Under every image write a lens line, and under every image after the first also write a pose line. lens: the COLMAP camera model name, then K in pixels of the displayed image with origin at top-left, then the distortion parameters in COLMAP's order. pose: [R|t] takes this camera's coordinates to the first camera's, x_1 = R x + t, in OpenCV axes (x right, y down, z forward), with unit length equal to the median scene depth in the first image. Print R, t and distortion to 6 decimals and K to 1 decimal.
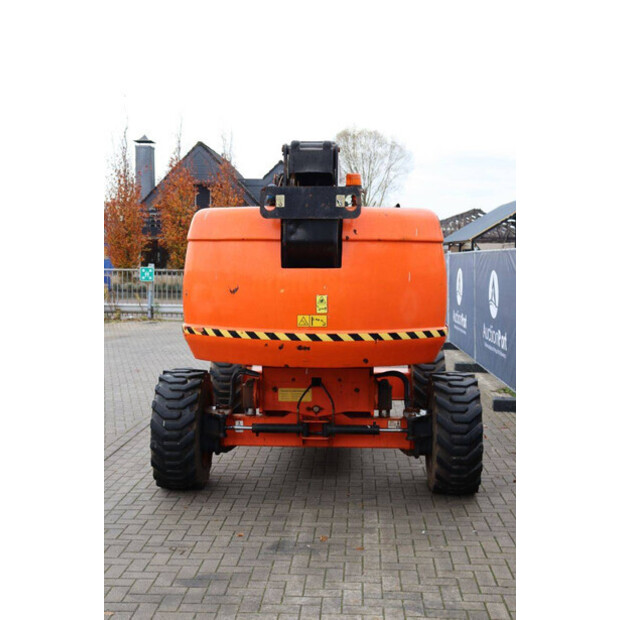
lens RADIAL K [[826.1, 0, 310.0], [0, 826.1, 310.0], [0, 0, 1]] dist [0.013061, 0.004622]
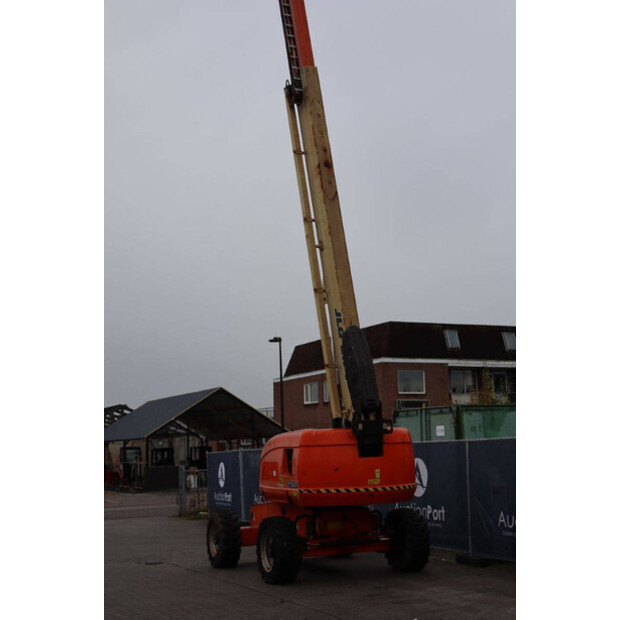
lens RADIAL K [[967.2, 0, 310.0], [0, 967.2, 310.0], [0, 0, 1]] dist [0.058239, 0.054979]
pose [[0.892349, 0.027253, 0.450523, -1.197766], [0.068449, 0.978459, -0.194764, 0.051781], [-0.446126, 0.204635, 0.871261, -1.128051]]
